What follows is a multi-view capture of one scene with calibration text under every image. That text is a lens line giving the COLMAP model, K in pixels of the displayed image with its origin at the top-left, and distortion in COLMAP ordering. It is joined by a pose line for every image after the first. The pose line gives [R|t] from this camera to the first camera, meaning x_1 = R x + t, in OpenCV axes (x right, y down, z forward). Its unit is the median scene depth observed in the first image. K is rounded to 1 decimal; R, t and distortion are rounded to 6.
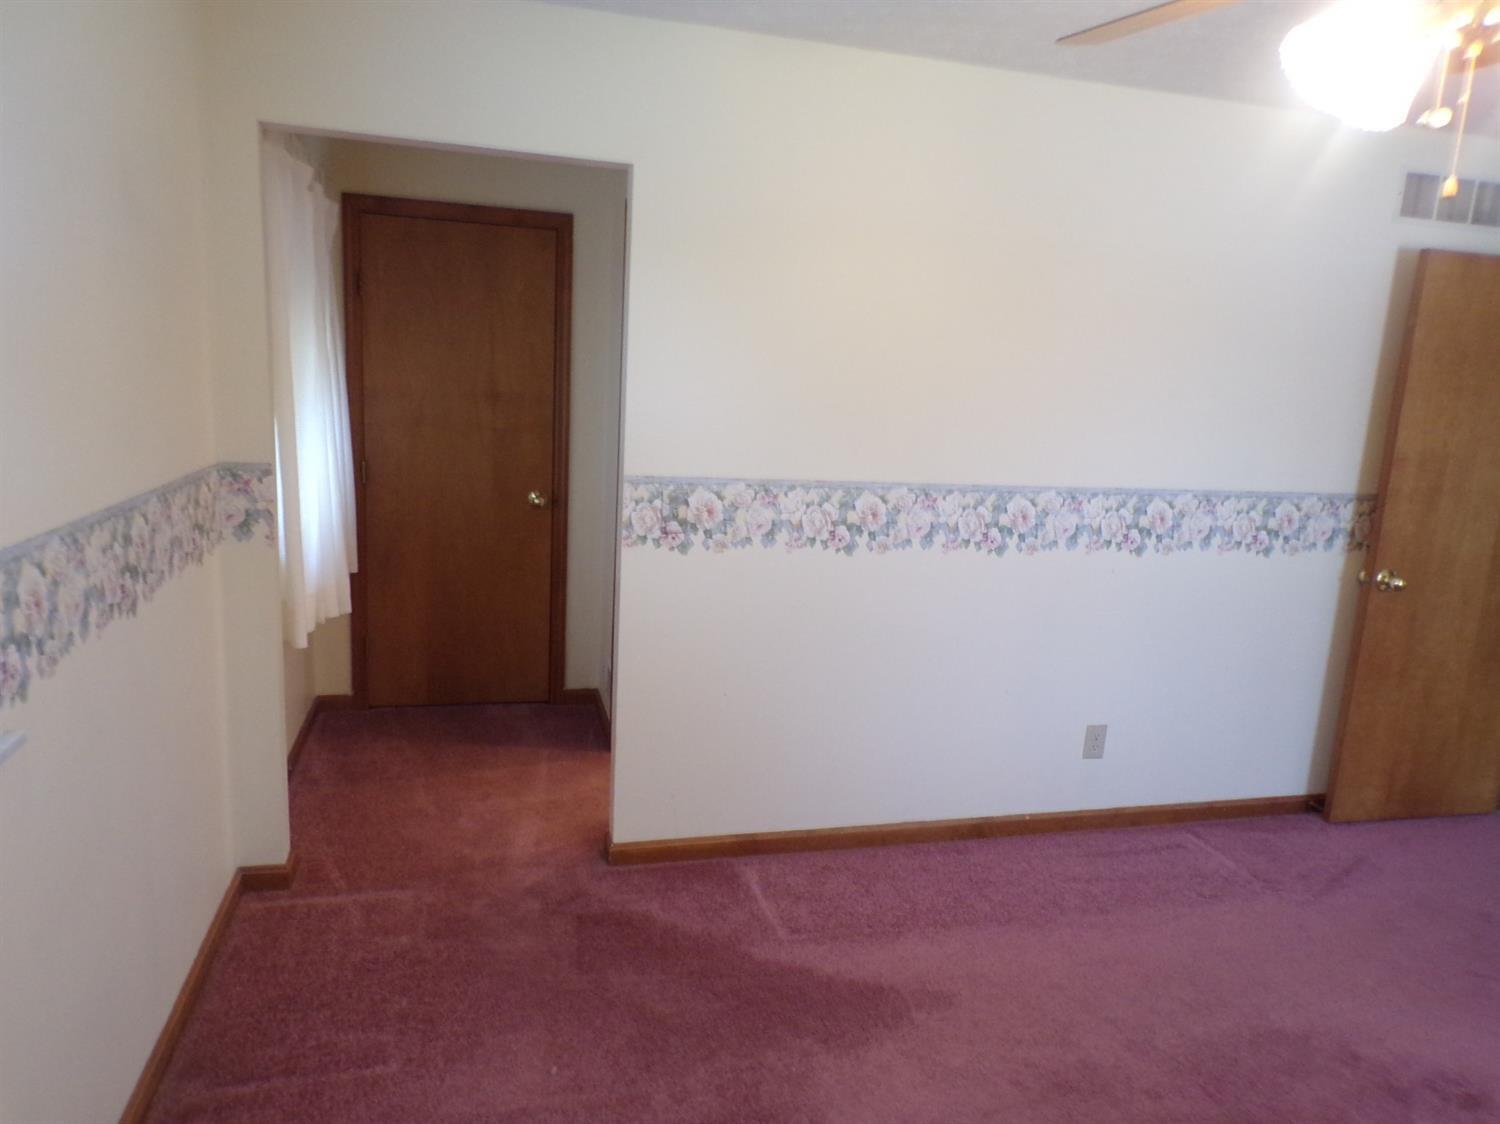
lens RADIAL K [[1047.1, 0, 750.0], [0, 1047.1, 562.0], [0, 0, 1]] dist [0.000967, 0.032820]
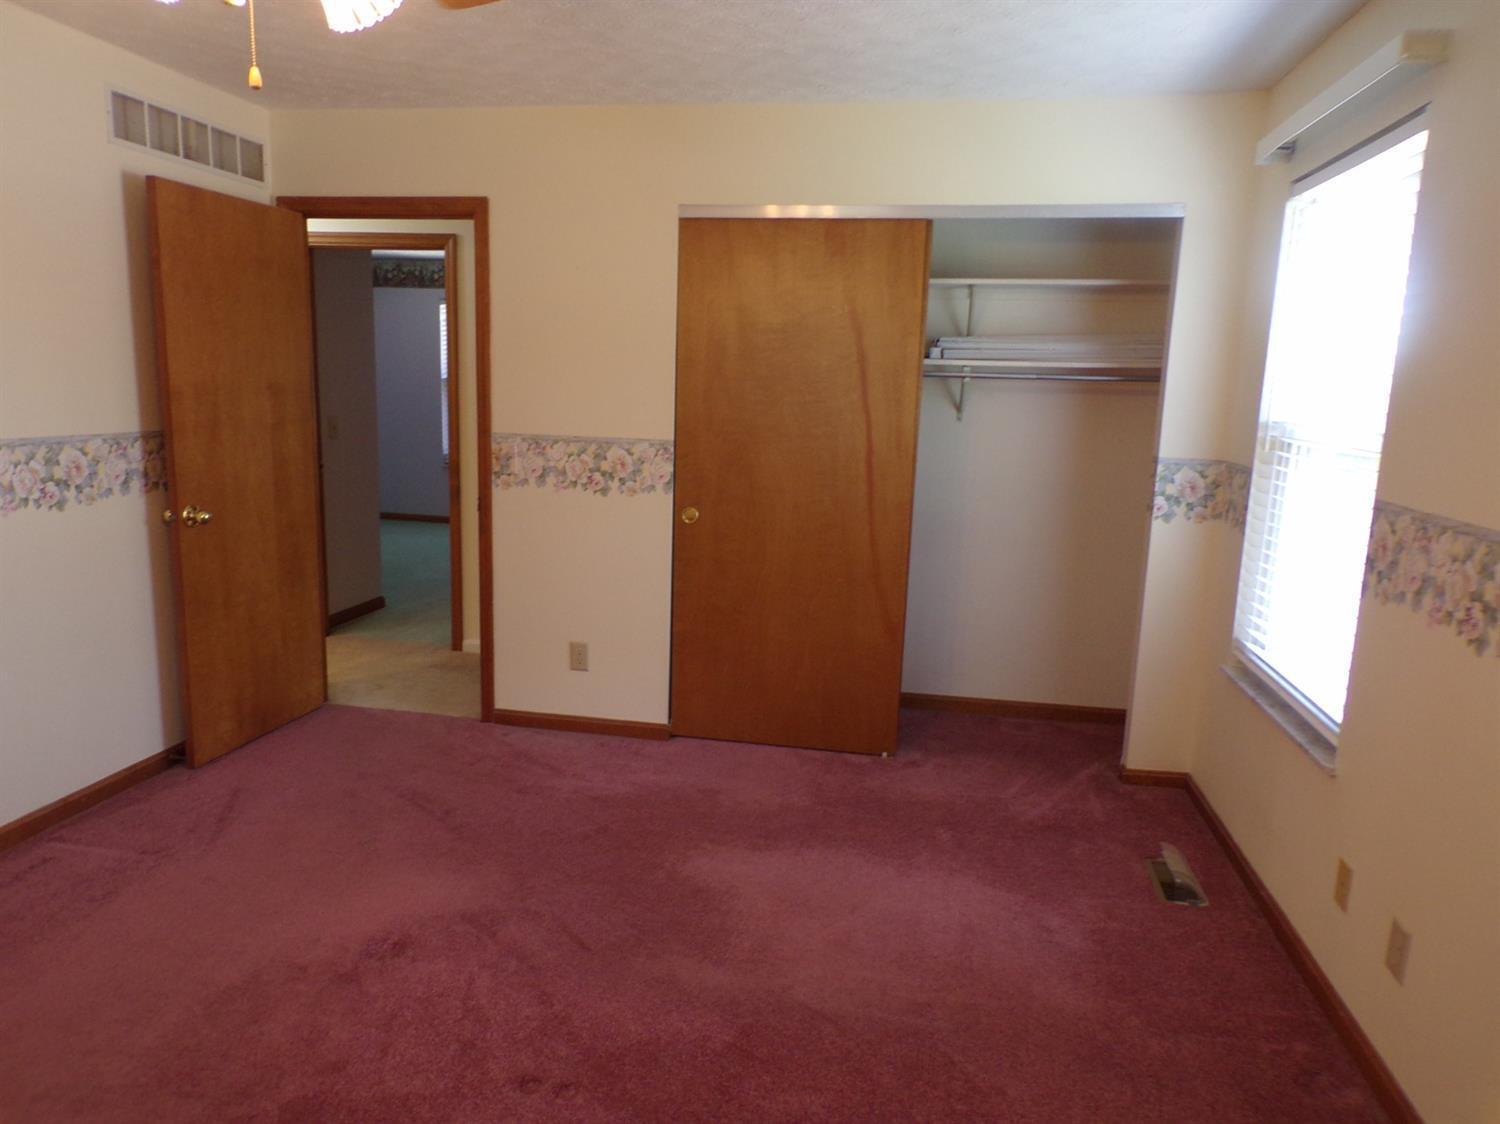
lens RADIAL K [[1047.1, 0, 750.0], [0, 1047.1, 562.0], [0, 0, 1]] dist [0.000967, 0.032820]
pose [[0.425867, -0.195920, 0.883319, -0.056238], [0.147284, 0.978264, 0.145970, -0.007186], [-0.892718, 0.067935, 0.445466, 0.088936]]
